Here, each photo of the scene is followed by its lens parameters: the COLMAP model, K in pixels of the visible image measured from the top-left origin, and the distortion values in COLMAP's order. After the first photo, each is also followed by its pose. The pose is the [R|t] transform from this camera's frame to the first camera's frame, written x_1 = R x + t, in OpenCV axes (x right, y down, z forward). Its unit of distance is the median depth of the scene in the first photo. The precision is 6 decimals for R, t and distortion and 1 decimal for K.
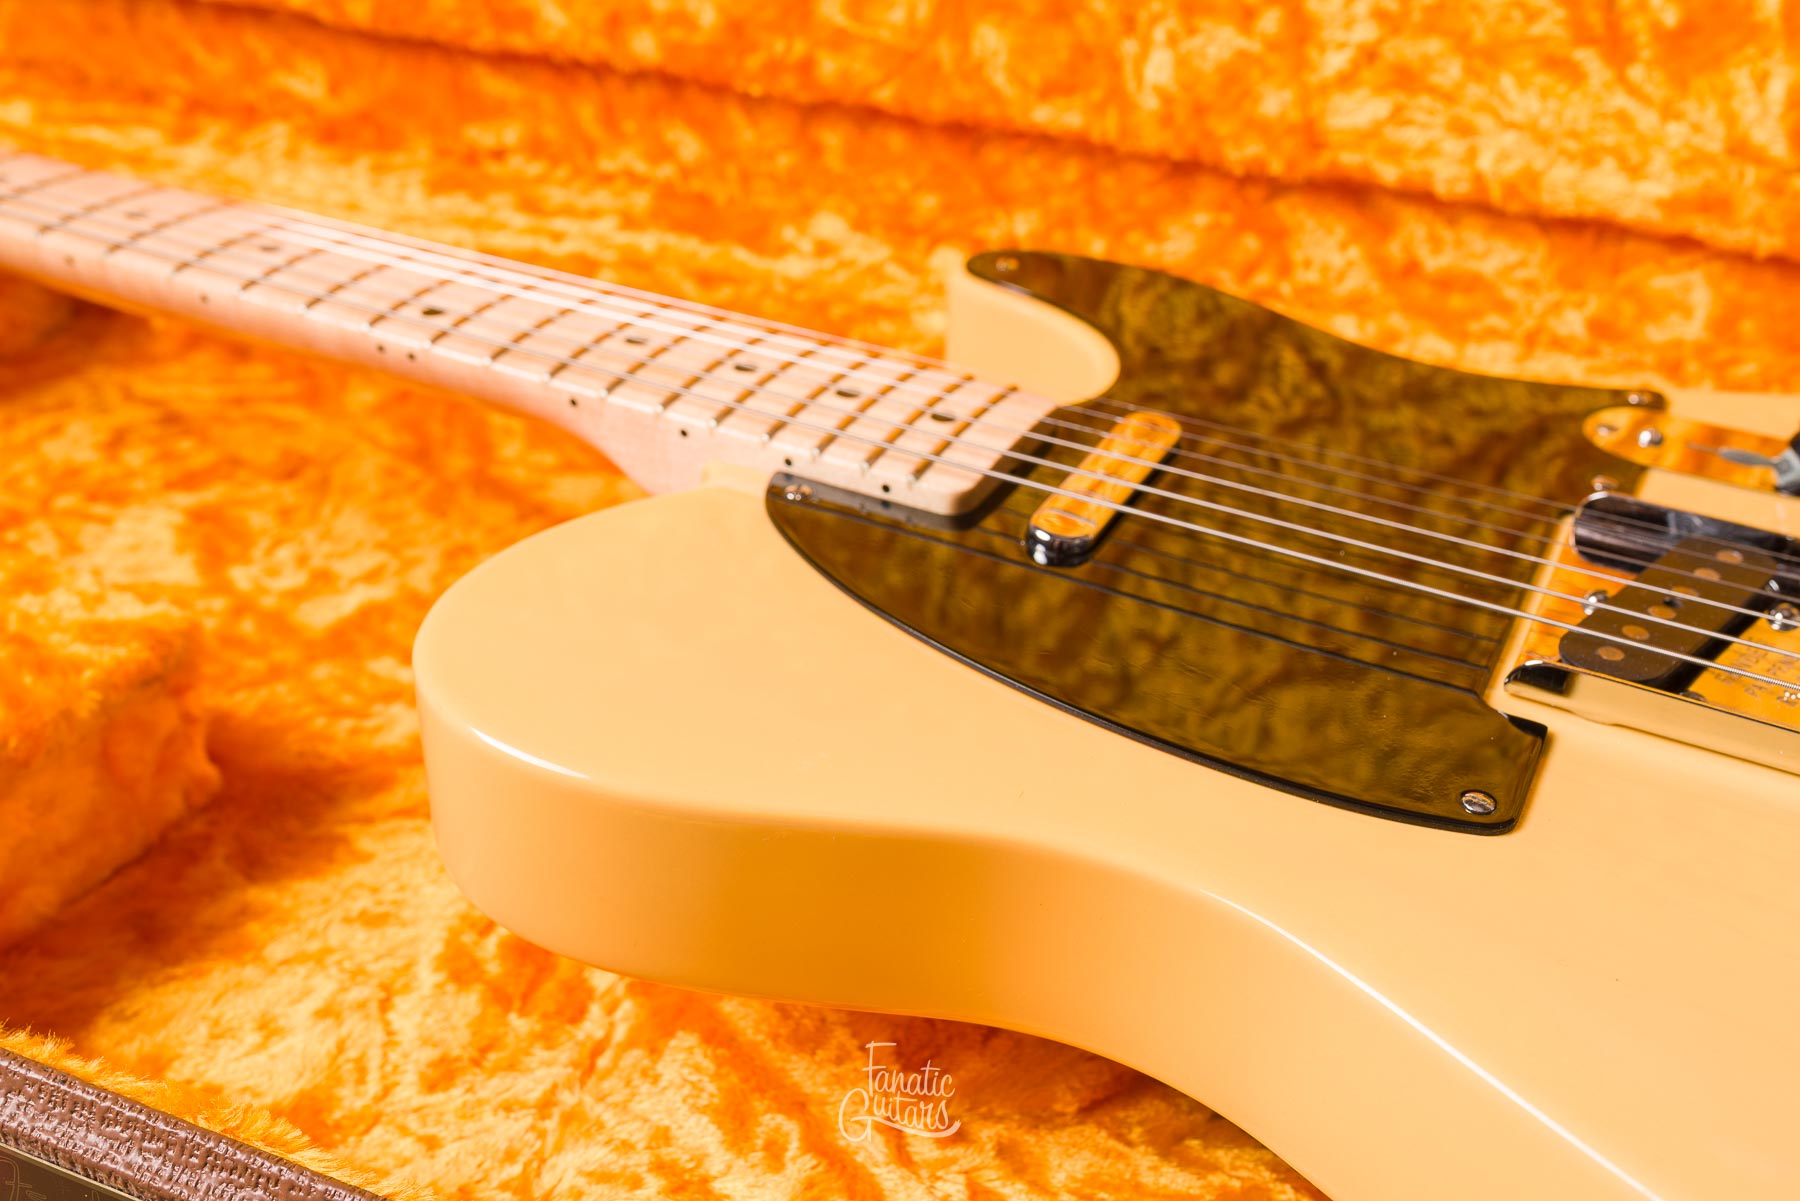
lens RADIAL K [[1807.8, 0, 899.3], [0, 1807.8, 599.1], [0, 0, 1]] dist [0.005187, -0.017079]
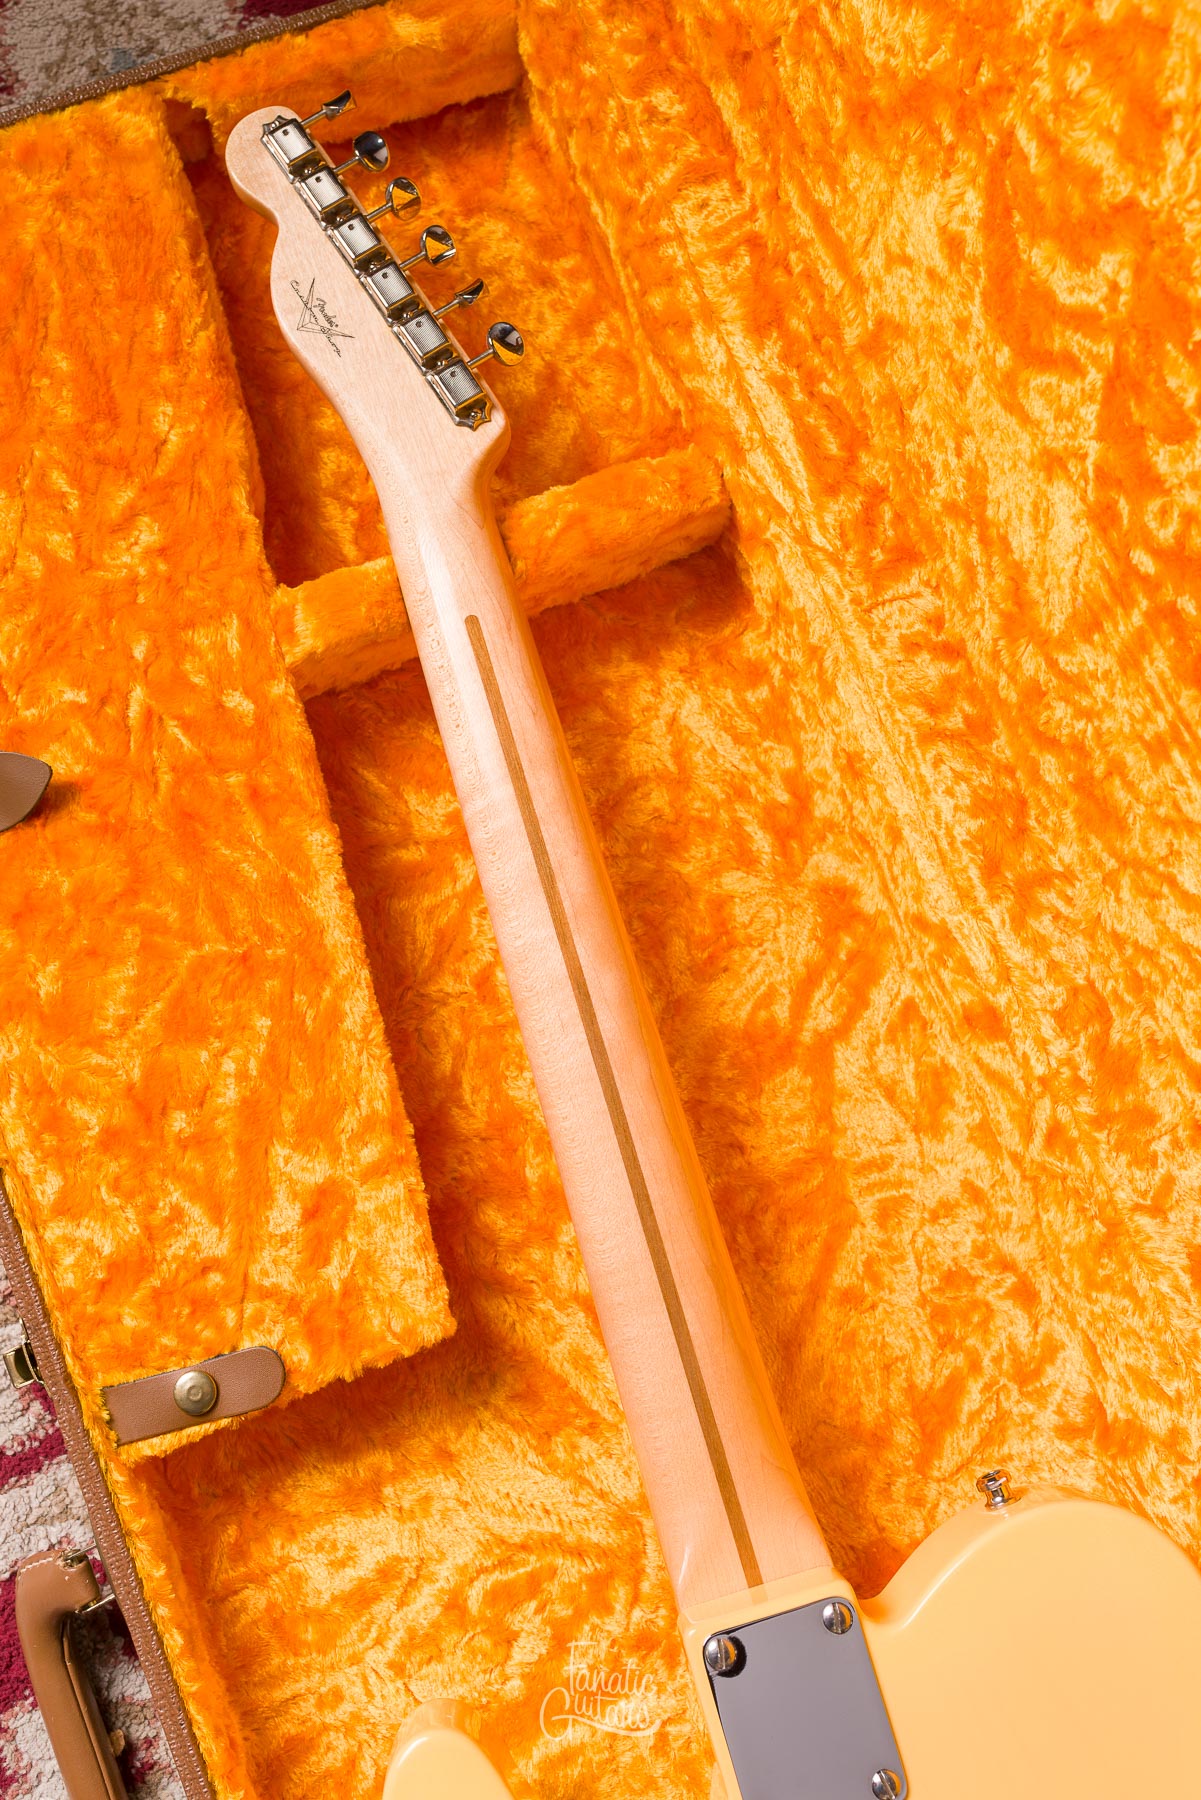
lens RADIAL K [[1953.5, 0, 524.2], [0, 1953.5, 790.3], [0, 0, 1]] dist [0.003372, -0.006809]
pose [[0.696796, 0.699111, -0.160370, -0.328407], [-0.380149, 0.549549, 0.743964, -1.191190], [0.608245, -0.457427, 0.648690, 0.165335]]
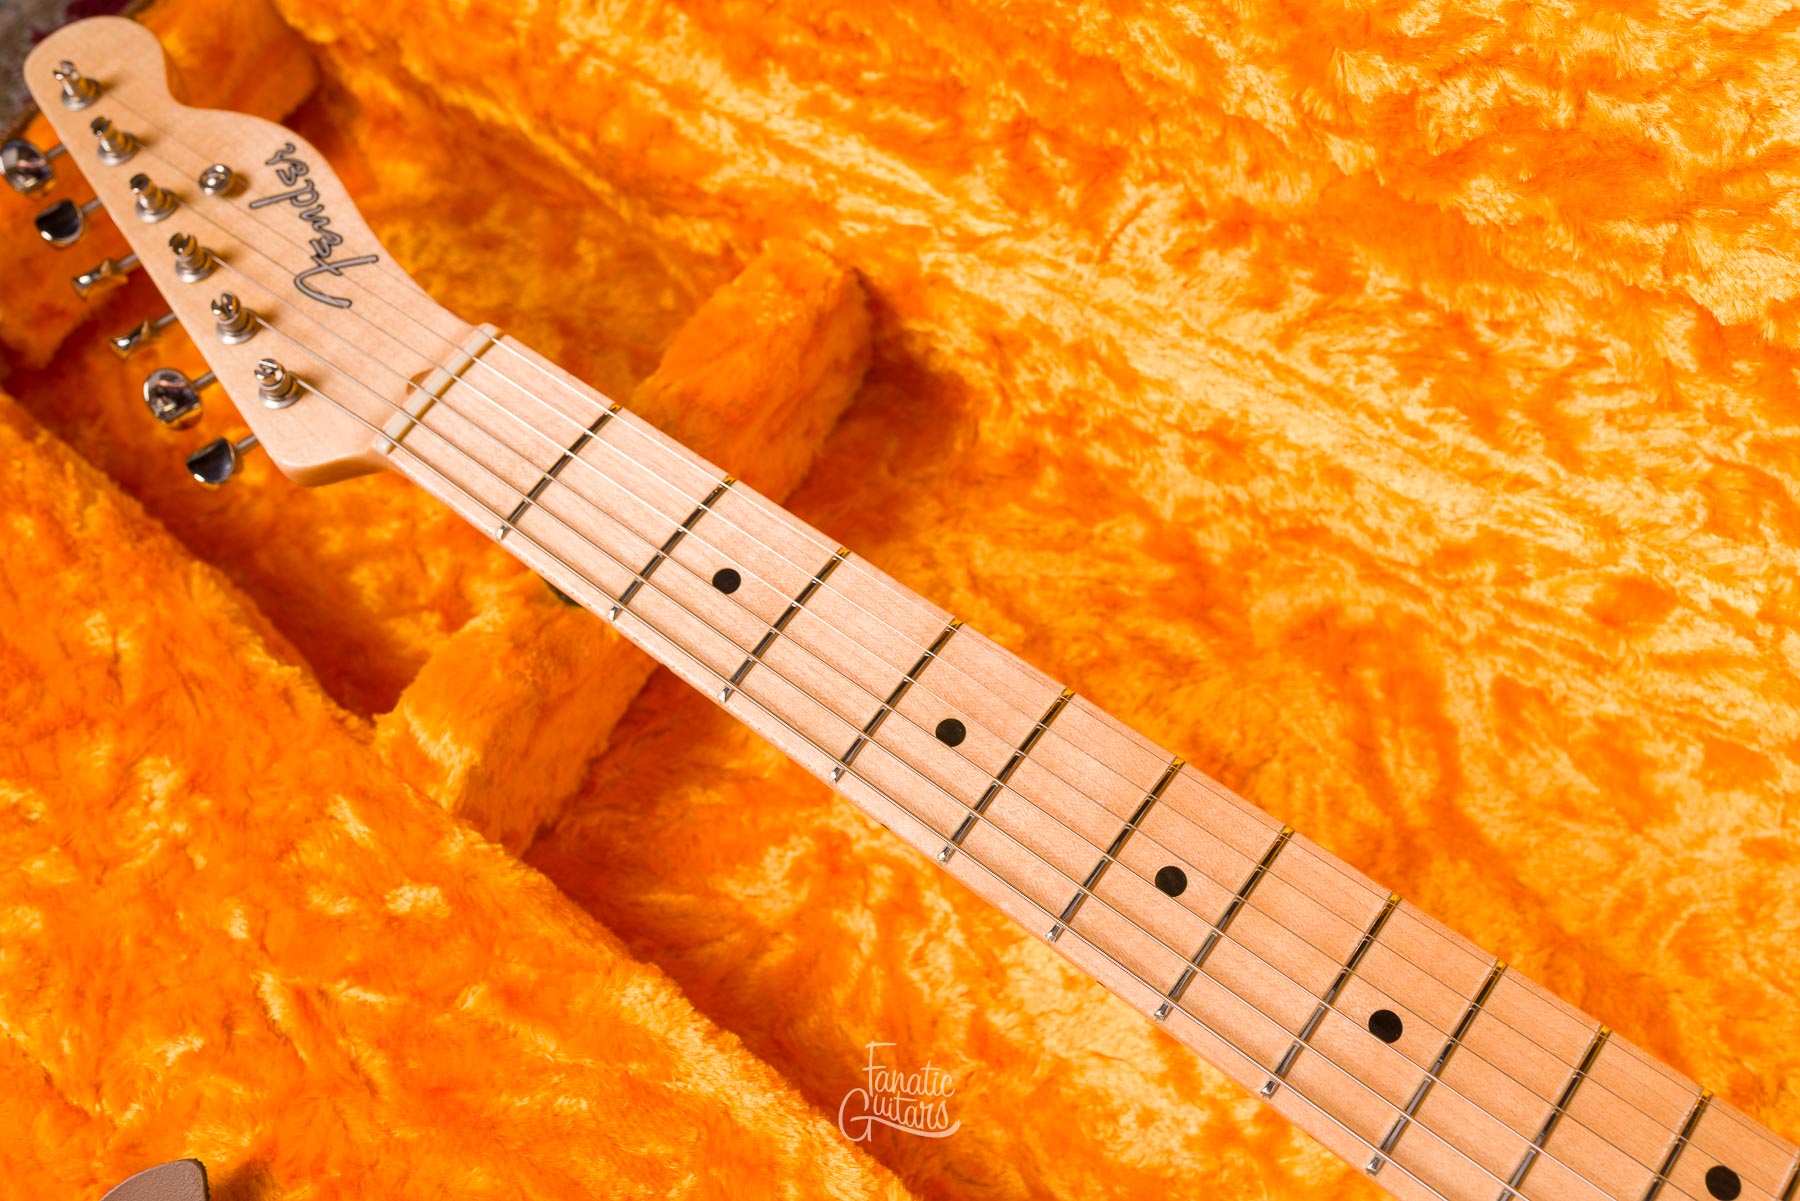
lens RADIAL K [[1785.2, 0, 900.5], [0, 1785.2, 599.0], [0, 0, 1]] dist [0.001014, 0.004228]
pose [[0.978042, 0.108877, -0.177705, -0.393175], [0.007876, 0.832764, 0.553572, -0.669567], [0.208258, -0.542816, 0.813621, 0.435772]]
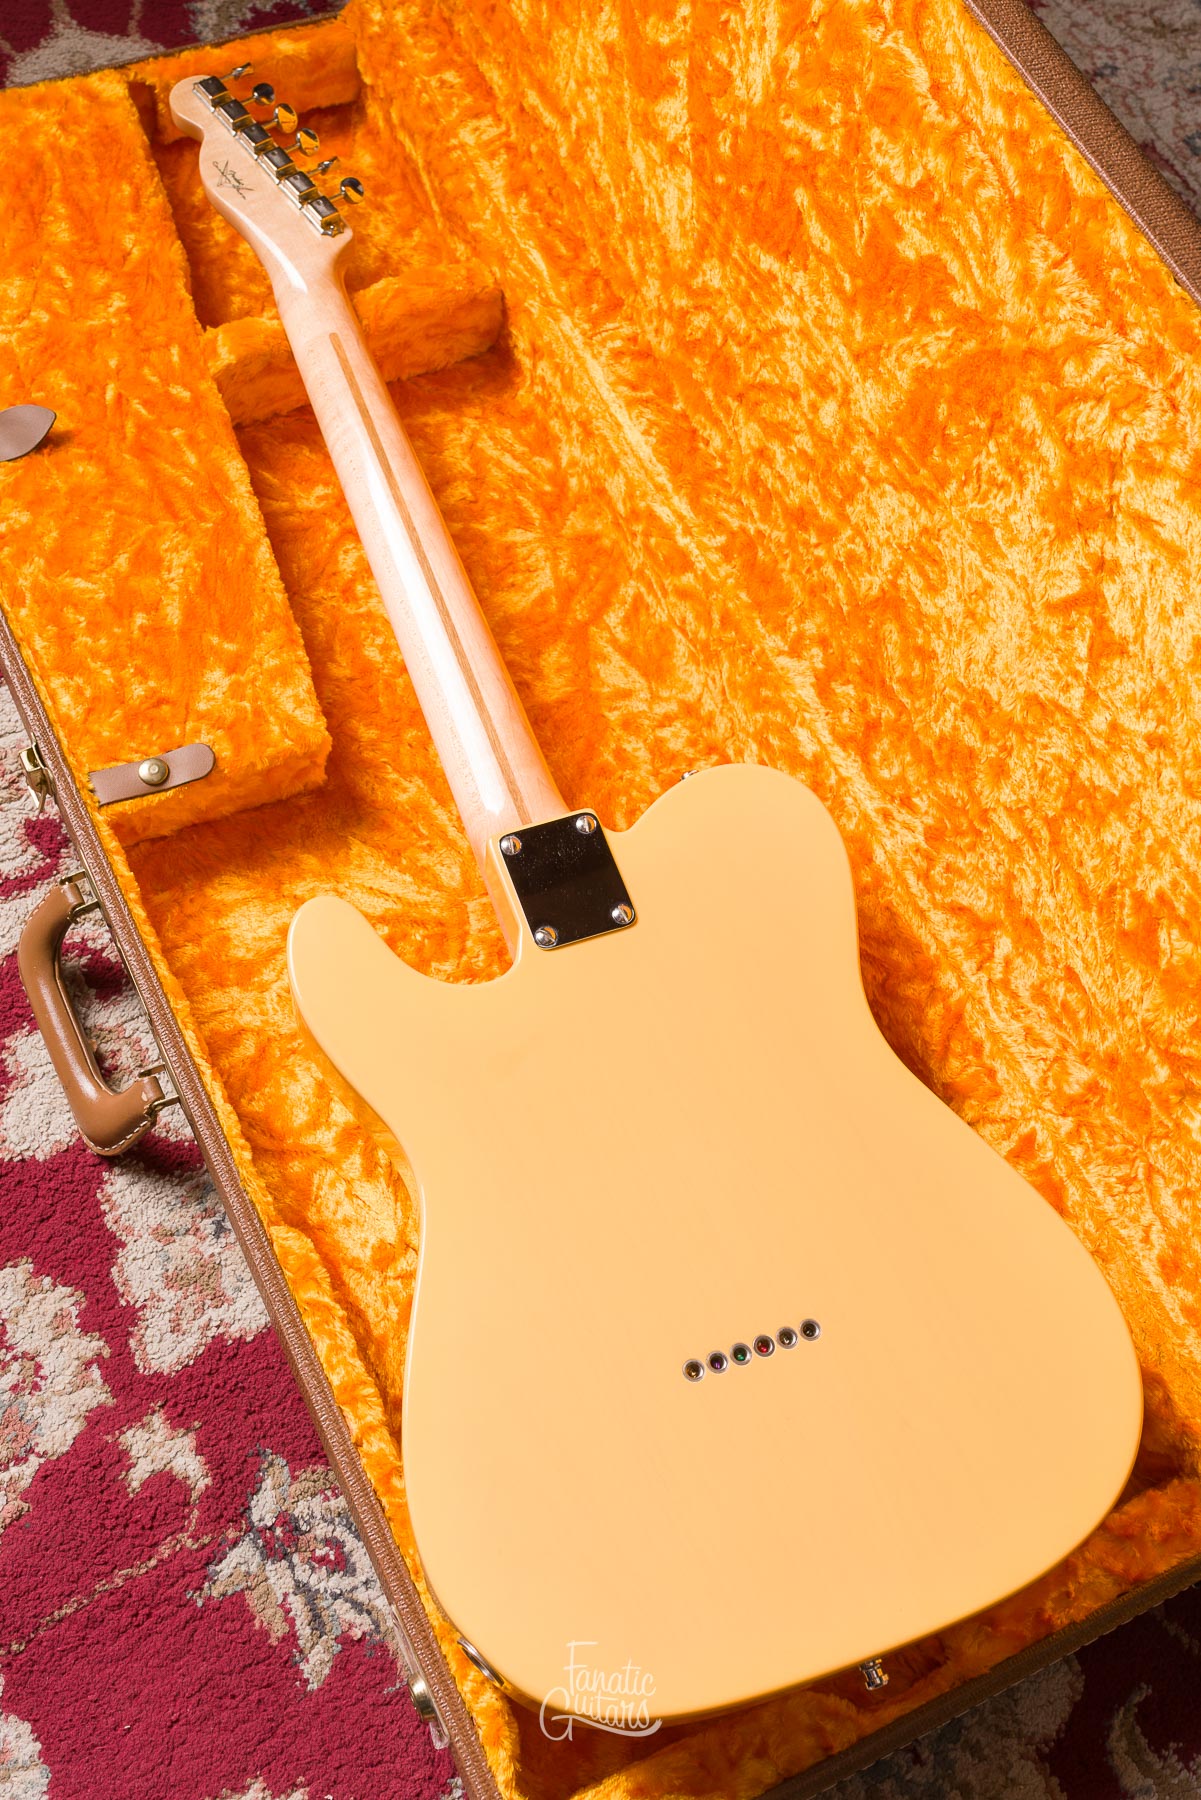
lens RADIAL K [[2048.5, 0, 592.8], [0, 2048.5, 831.3], [0, 0, 1]] dist [0.004490, -0.009626]
pose [[0.745130, 0.605994, -0.278481, 0.501053], [-0.413349, 0.747326, 0.520236, -1.092151], [0.523376, -0.272534, 0.807343, -0.710898]]
